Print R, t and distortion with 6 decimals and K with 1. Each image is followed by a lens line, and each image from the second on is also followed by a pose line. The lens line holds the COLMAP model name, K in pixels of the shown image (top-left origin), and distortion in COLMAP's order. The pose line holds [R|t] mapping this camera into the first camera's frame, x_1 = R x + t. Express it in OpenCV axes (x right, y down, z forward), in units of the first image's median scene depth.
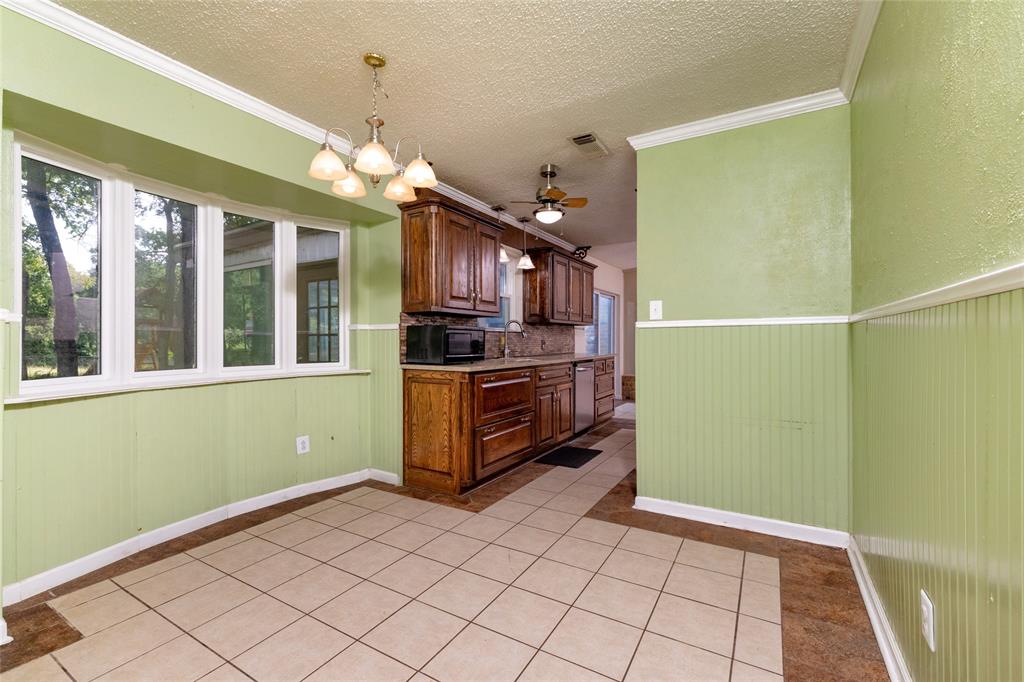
lens RADIAL K [[438.2, 0, 509.4], [0, 438.2, 338.7], [0, 0, 1]] dist [-0.000045, 0.000926]
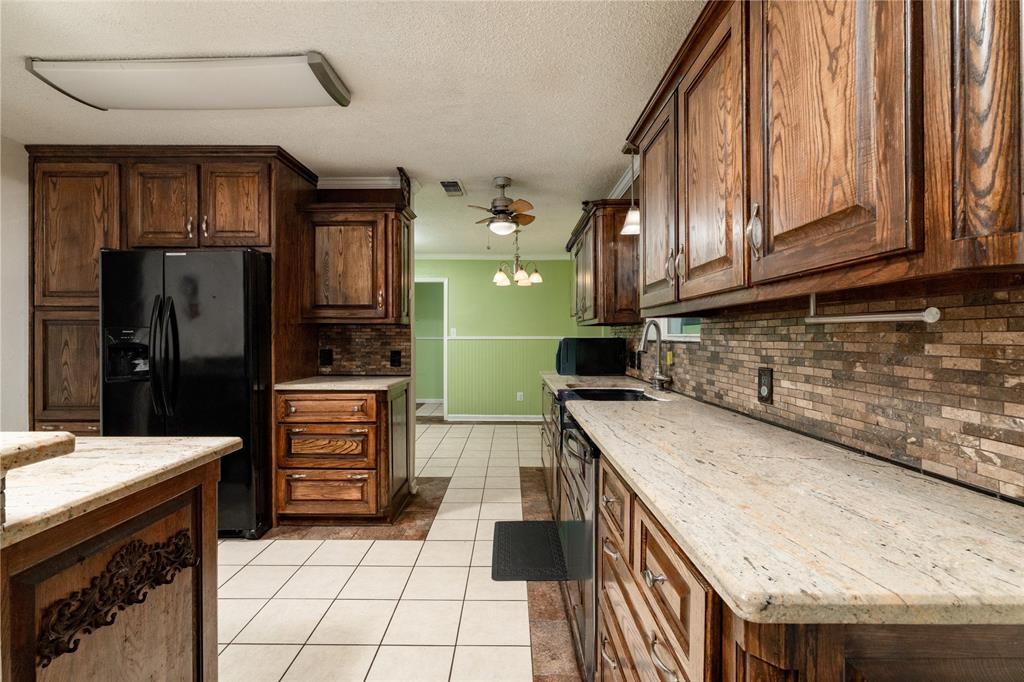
lens RADIAL K [[438.2, 0, 509.4], [0, 438.2, 338.7], [0, 0, 1]] dist [-0.000045, 0.000926]
pose [[-0.860585, 0.000862, -0.509307, 0.401731], [0.003478, 0.999985, -0.004185, -0.017217], [0.509295, -0.005373, -0.860575, 1.278272]]
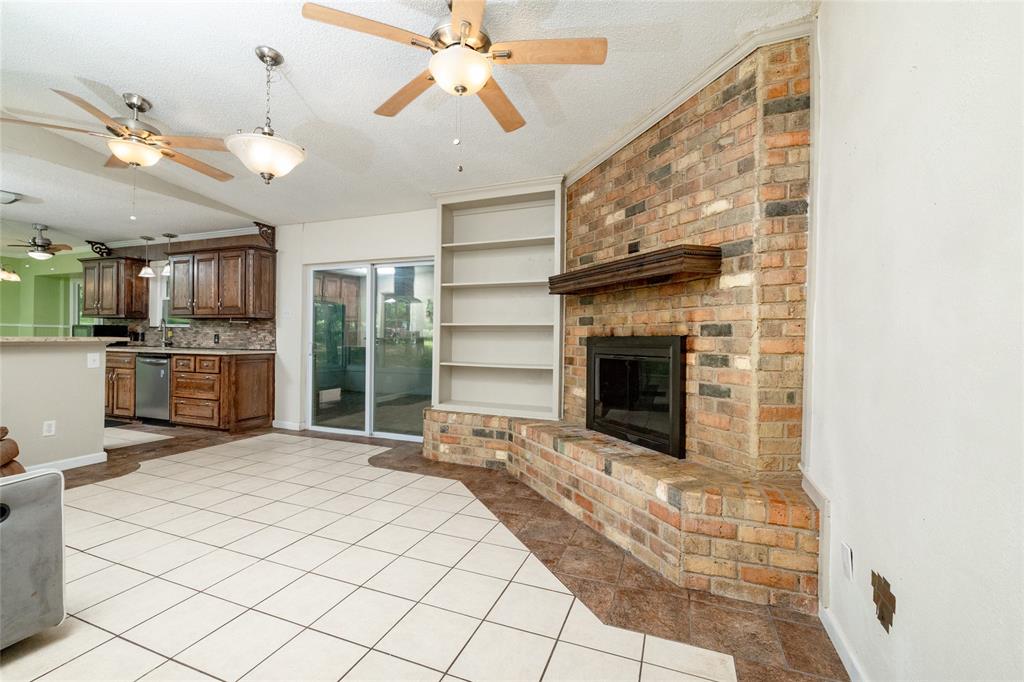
lens RADIAL K [[438.2, 0, 509.4], [0, 438.2, 338.7], [0, 0, 1]] dist [-0.000045, 0.000926]
pose [[0.165208, 0.003763, -0.986252, 1.339793], [-0.007804, 0.999966, 0.002508, 0.005792], [0.986228, 0.007282, 0.165232, 1.666911]]
